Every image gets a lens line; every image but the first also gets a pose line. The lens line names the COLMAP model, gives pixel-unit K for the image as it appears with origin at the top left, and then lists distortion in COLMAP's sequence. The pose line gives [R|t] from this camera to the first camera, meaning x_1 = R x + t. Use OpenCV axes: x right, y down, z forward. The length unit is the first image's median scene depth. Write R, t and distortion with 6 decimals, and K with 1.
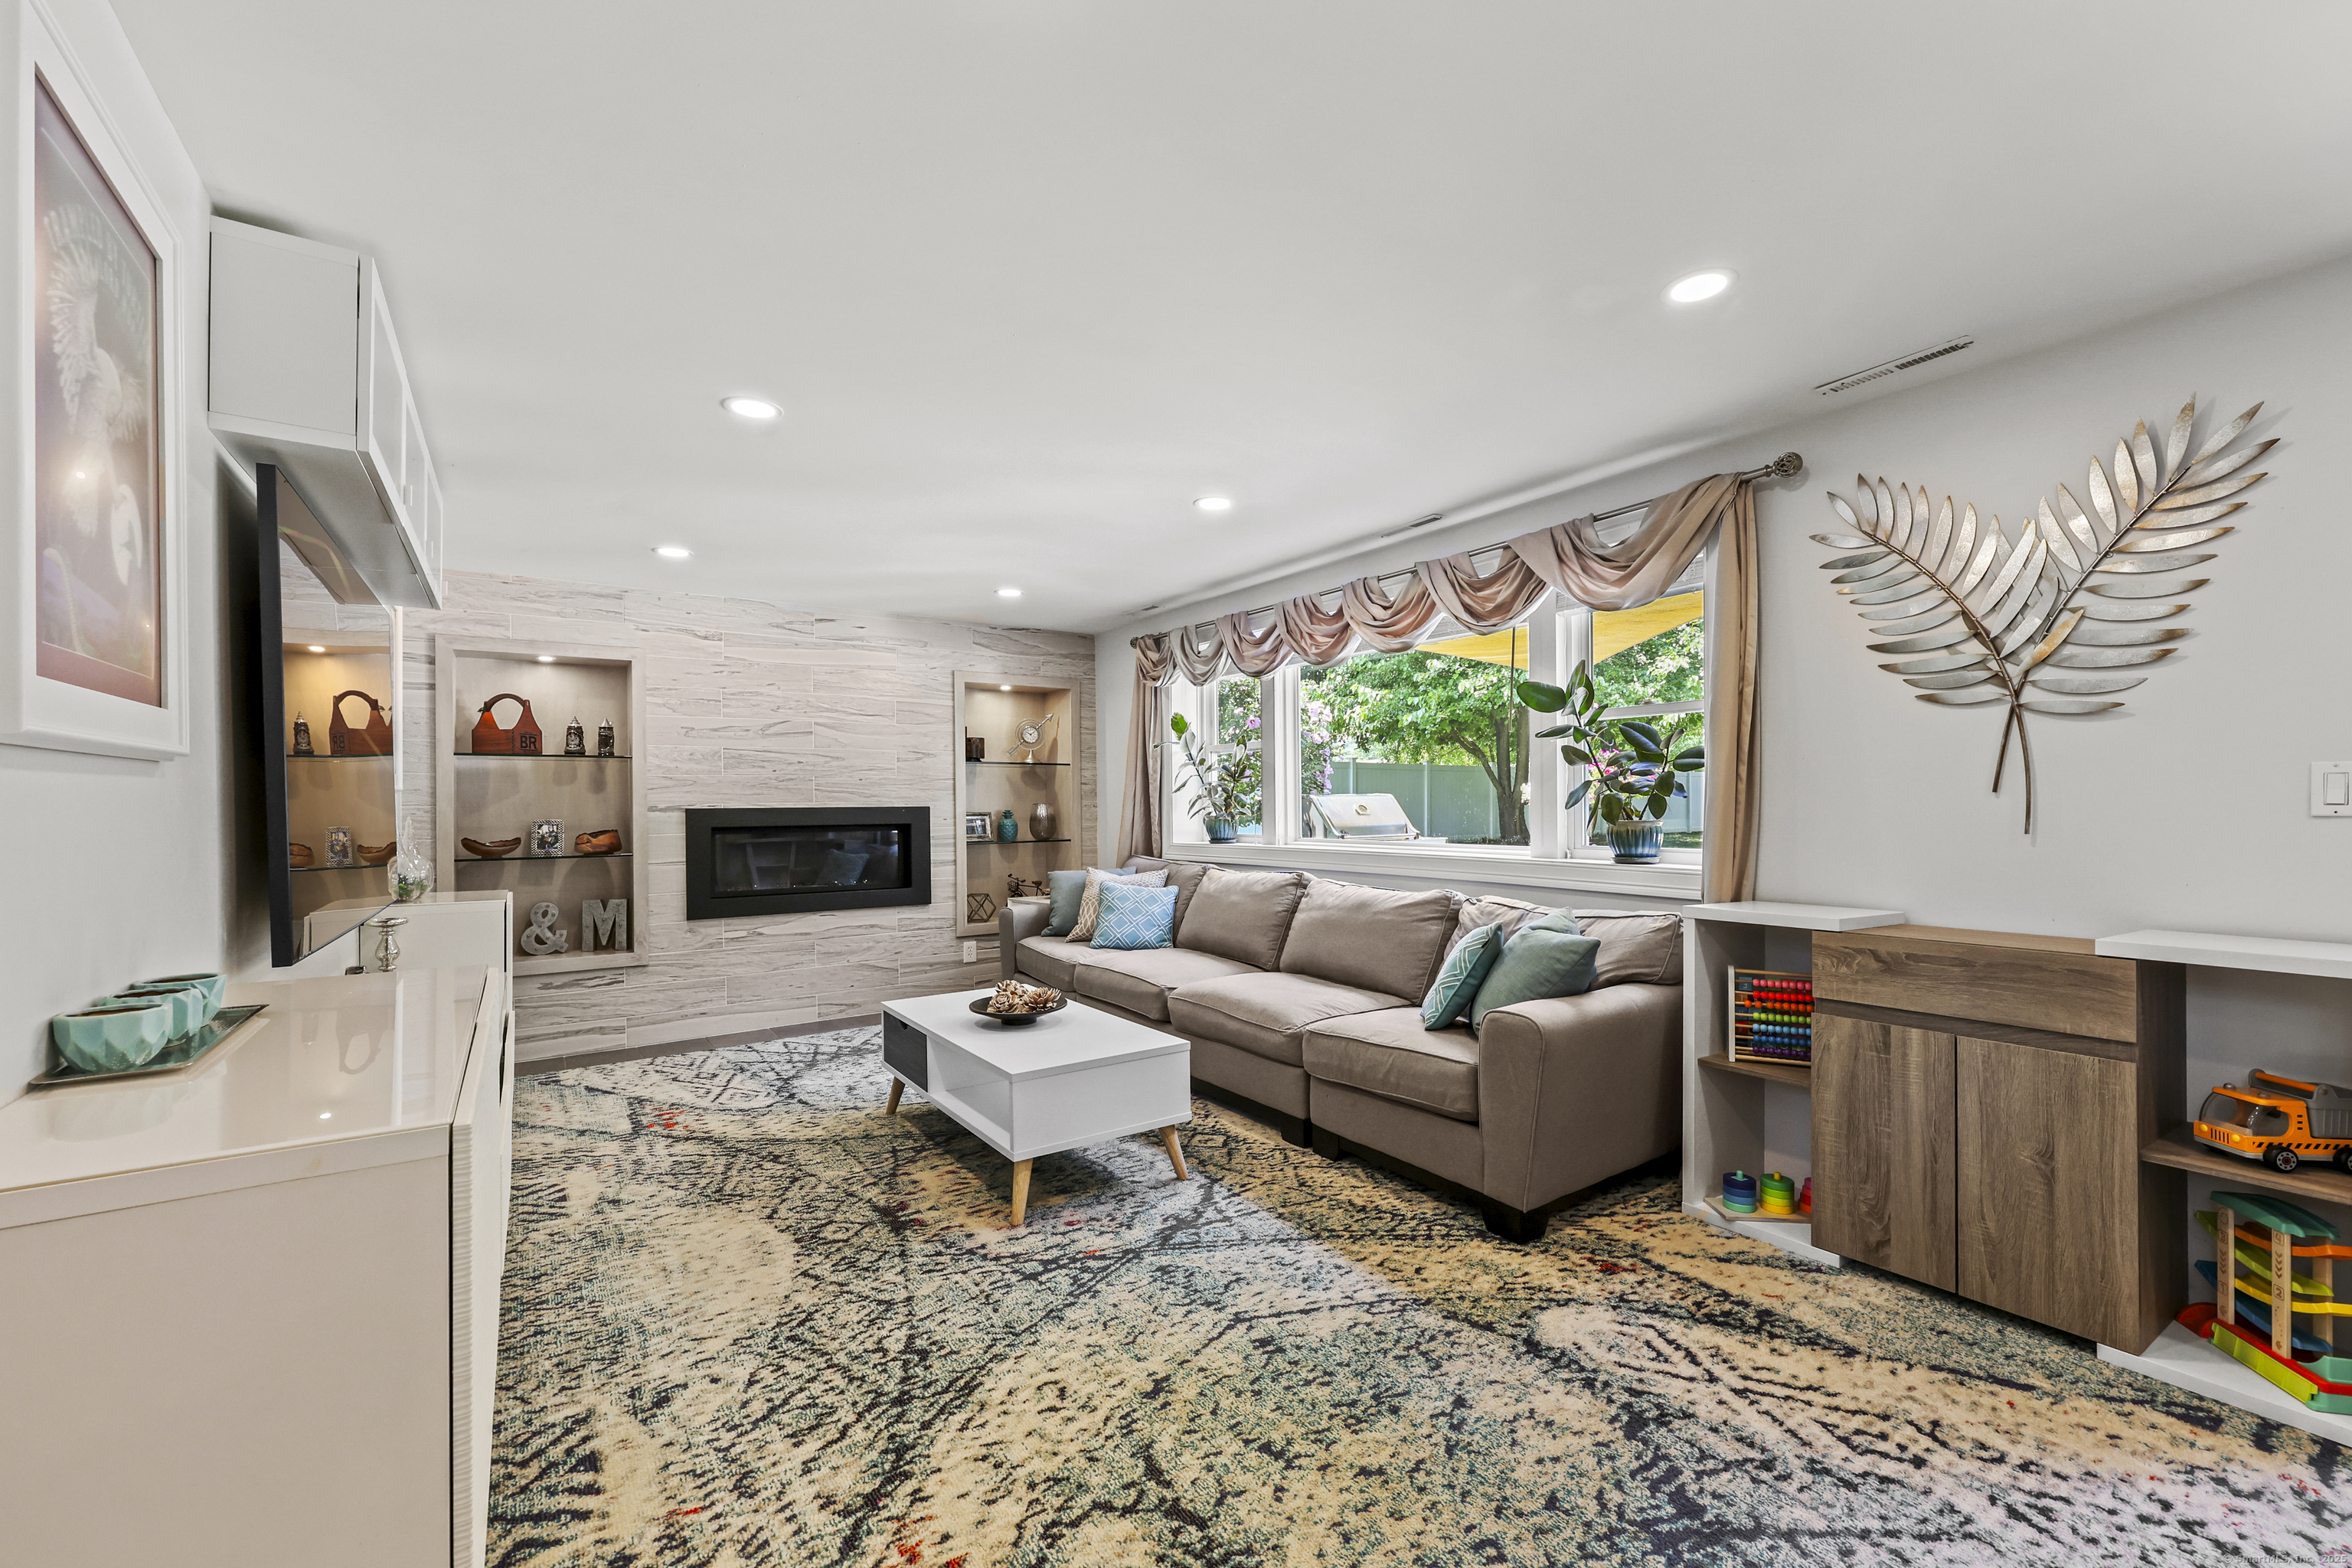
lens RADIAL K [[951.1, 0, 1231.0], [0, 951.1, 811.4], [0, 0, 1]] dist [-0.001192, 0.001243]
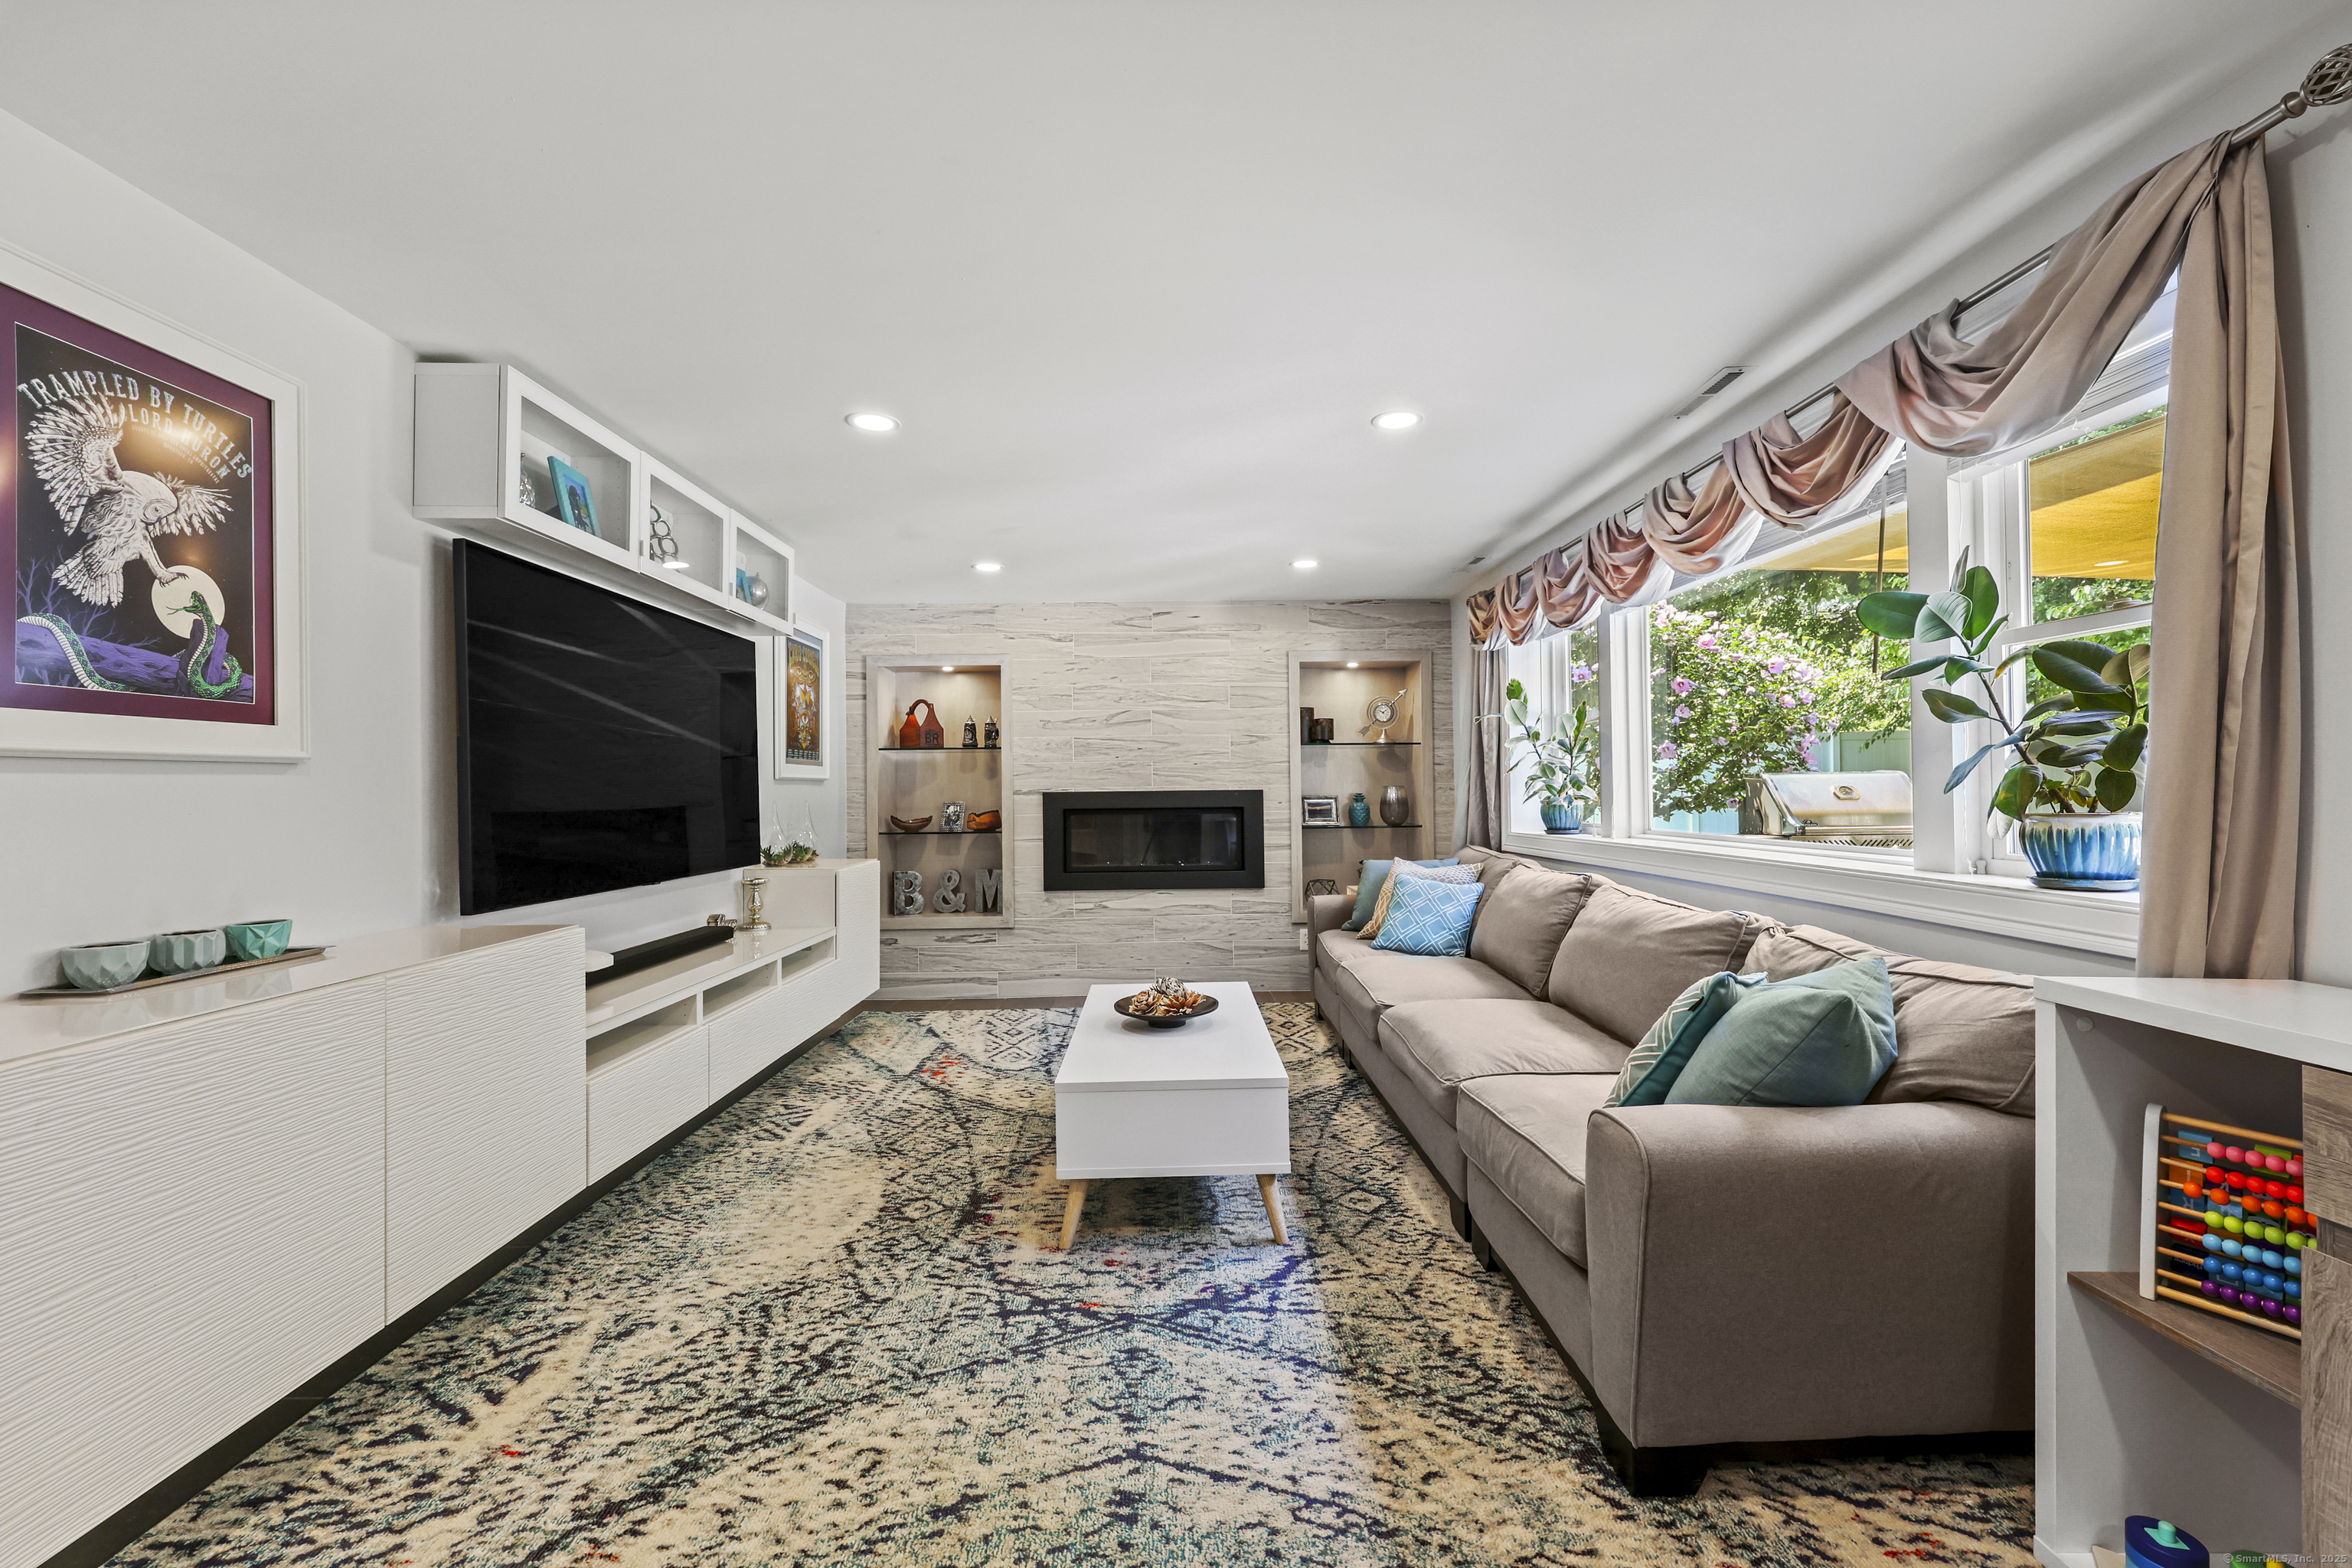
lens RADIAL K [[951.1, 0, 1195.8], [0, 951.1, 781.8], [0, 0, 1]] dist [-0.001192, 0.001243]
pose [[0.837104, -0.005698, -0.547014, 0.371546], [-0.001642, 0.999915, -0.012929, -0.001358], [0.547041, 0.011721, 0.837024, 0.292338]]
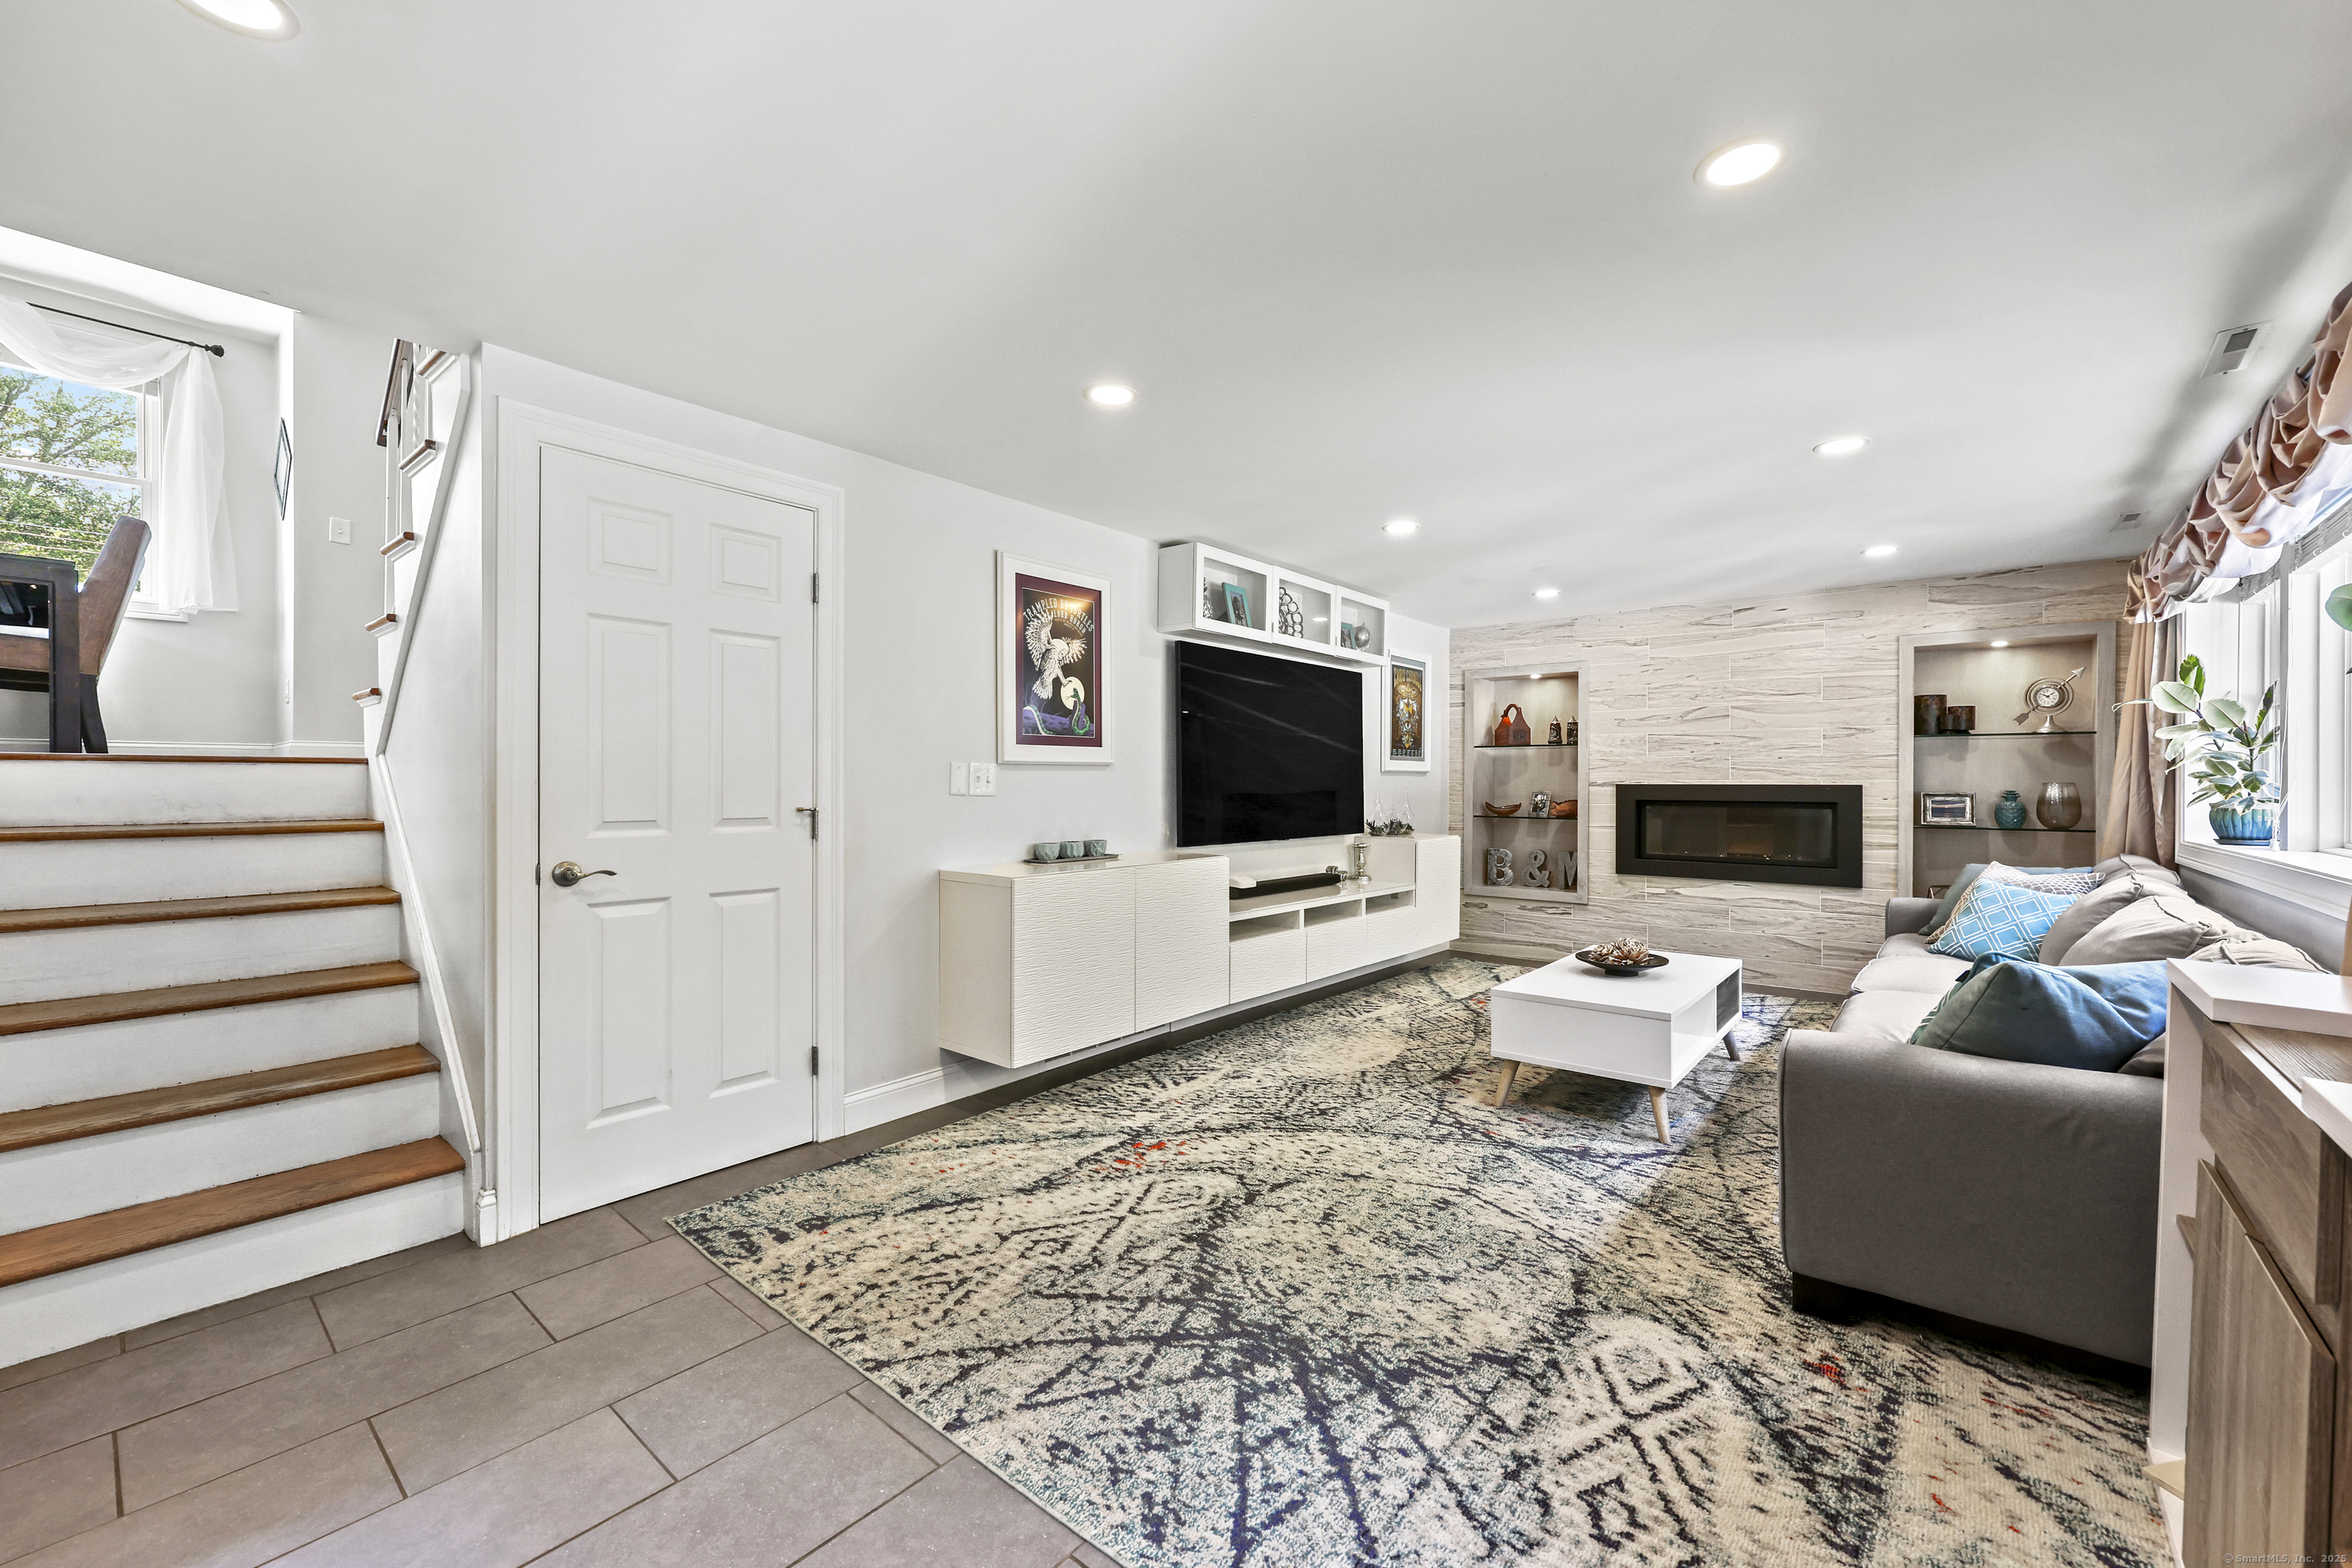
lens RADIAL K [[951.1, 0, 1214.5], [0, 951.1, 788.4], [0, 0, 1]] dist [-0.001192, 0.001243]
pose [[0.301962, 0.015379, -0.953196, 0.860909], [-0.015206, 0.999820, 0.011314, -0.005991], [0.953199, 0.011078, 0.302141, 0.232127]]
